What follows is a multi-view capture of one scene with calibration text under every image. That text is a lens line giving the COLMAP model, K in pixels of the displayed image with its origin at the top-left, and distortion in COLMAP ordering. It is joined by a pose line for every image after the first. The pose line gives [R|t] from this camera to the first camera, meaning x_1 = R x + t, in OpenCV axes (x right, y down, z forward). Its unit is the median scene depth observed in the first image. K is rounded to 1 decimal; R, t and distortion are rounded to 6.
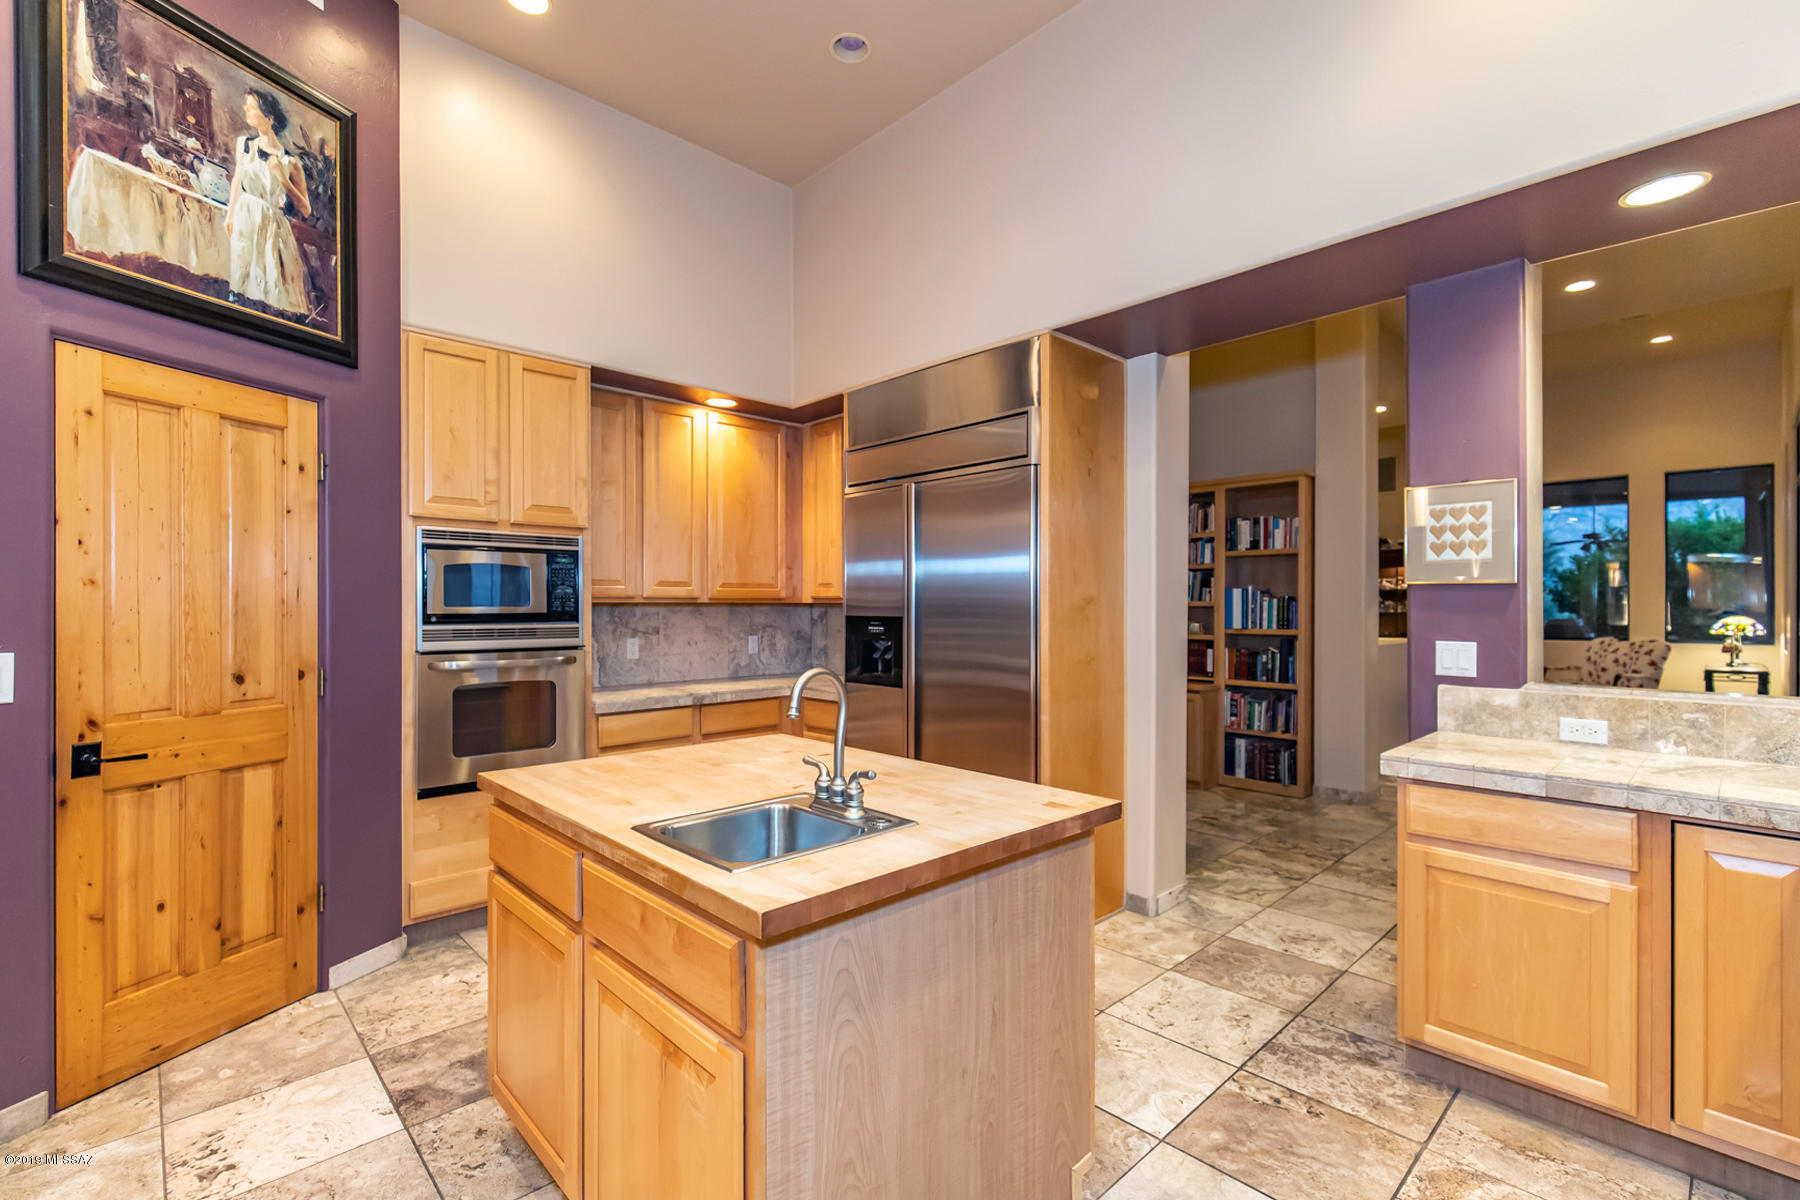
lens RADIAL K [[826.6, 0, 907.8], [0, 826.6, 602.2], [0, 0, 1]] dist [0.009691, -0.002176]
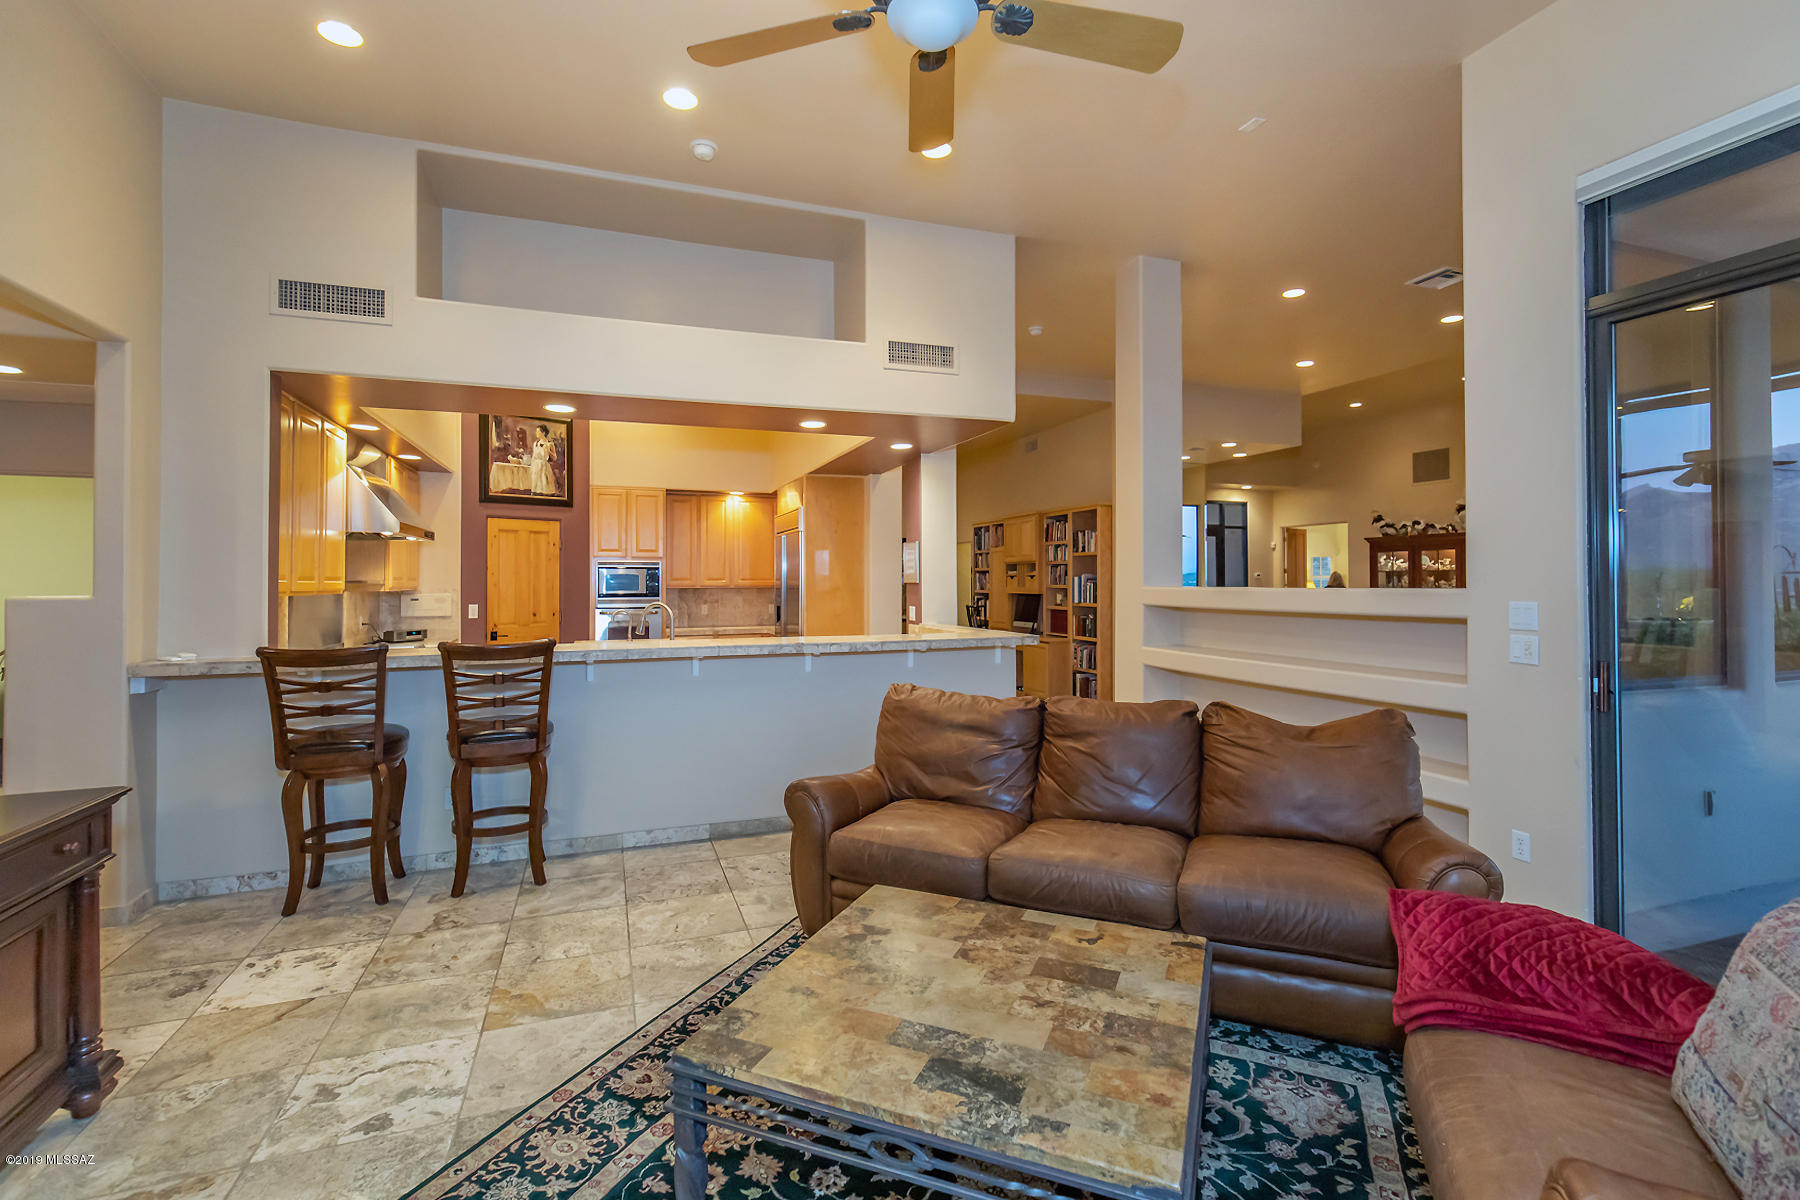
lens RADIAL K [[826.6, 0, 901.9], [0, 826.6, 568.1], [0, 0, 1]] dist [0.009691, -0.002176]
pose [[0.920147, -0.010536, -0.391431, 1.552209], [0.005707, 0.999893, -0.013498, -0.030830], [0.391531, 0.010186, 0.920108, -1.220230]]
